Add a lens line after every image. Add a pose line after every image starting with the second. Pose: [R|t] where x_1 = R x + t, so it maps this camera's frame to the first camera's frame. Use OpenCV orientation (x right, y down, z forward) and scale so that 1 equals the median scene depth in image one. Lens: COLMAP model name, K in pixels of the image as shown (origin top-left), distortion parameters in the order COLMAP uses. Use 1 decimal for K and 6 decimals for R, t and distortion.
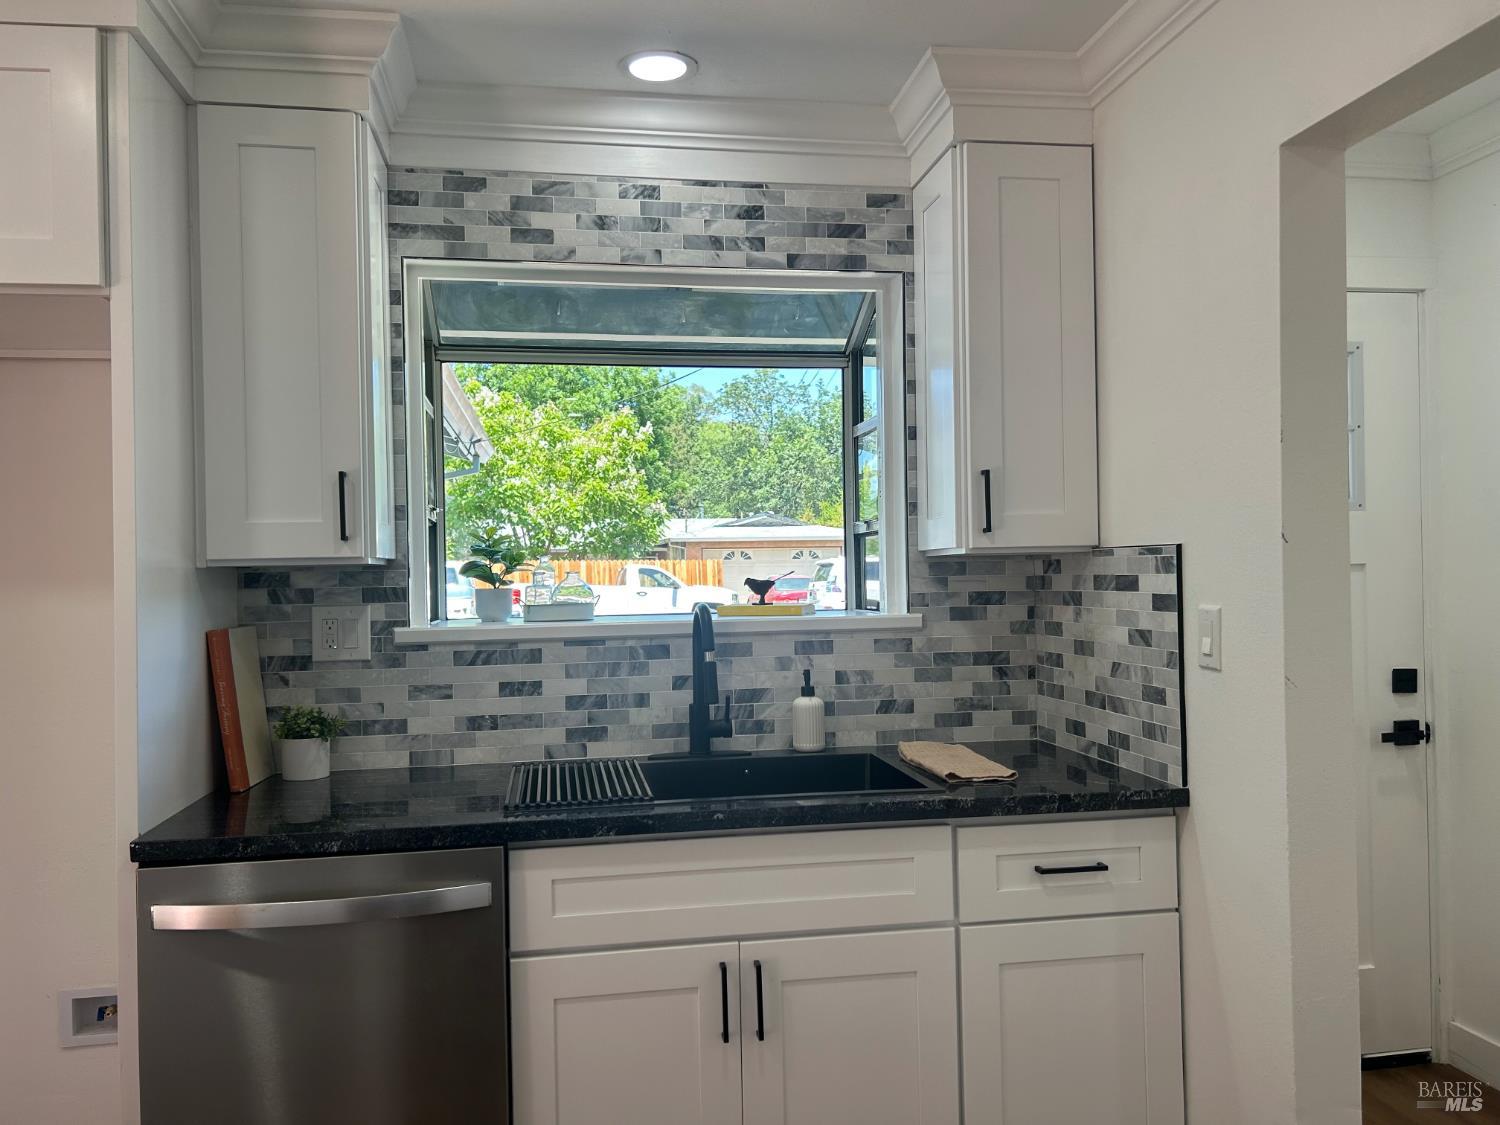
lens RADIAL K [[1159.2, 0, 750.0], [0, 1159.2, 562.5], [0, 0, 1]] dist [0.080690, -0.104016]
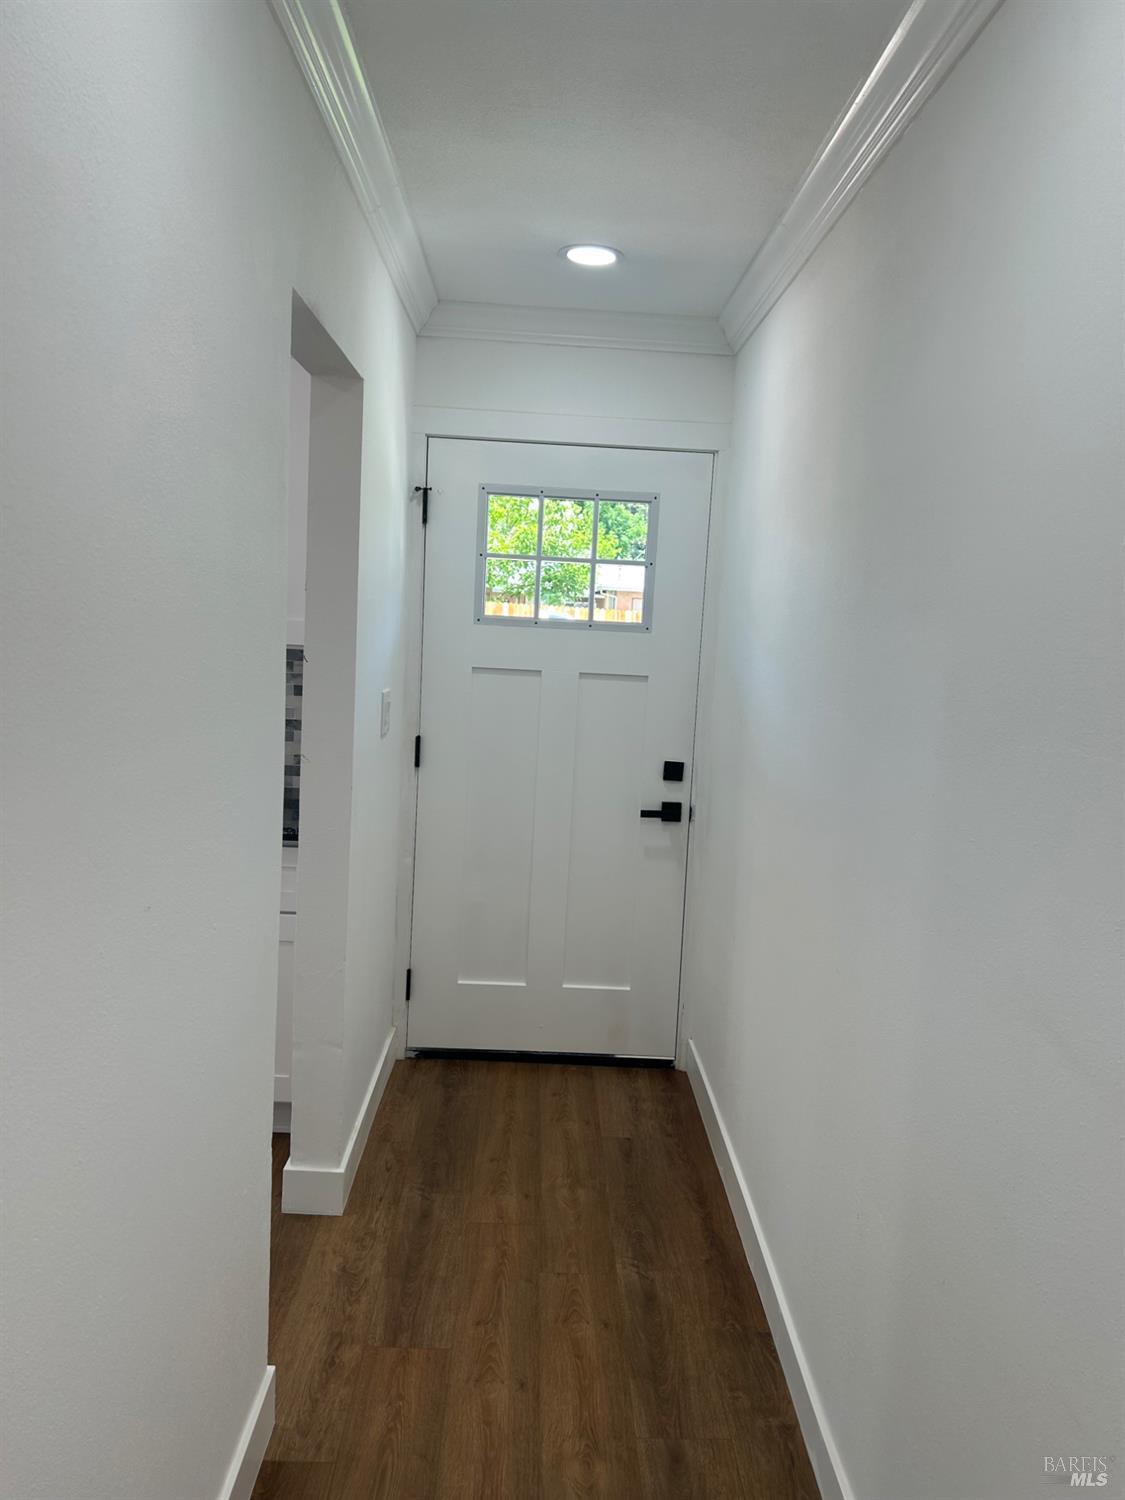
lens RADIAL K [[1159.2, 0, 562.5], [0, 1159.2, 750.0], [0, 0, 1]] dist [0.080690, -0.104016]
pose [[0.989028, 0.085965, -0.120141, 0.583531], [-0.070894, 0.989679, 0.124534, -0.066519], [0.129606, -0.114650, 0.984915, -0.226132]]
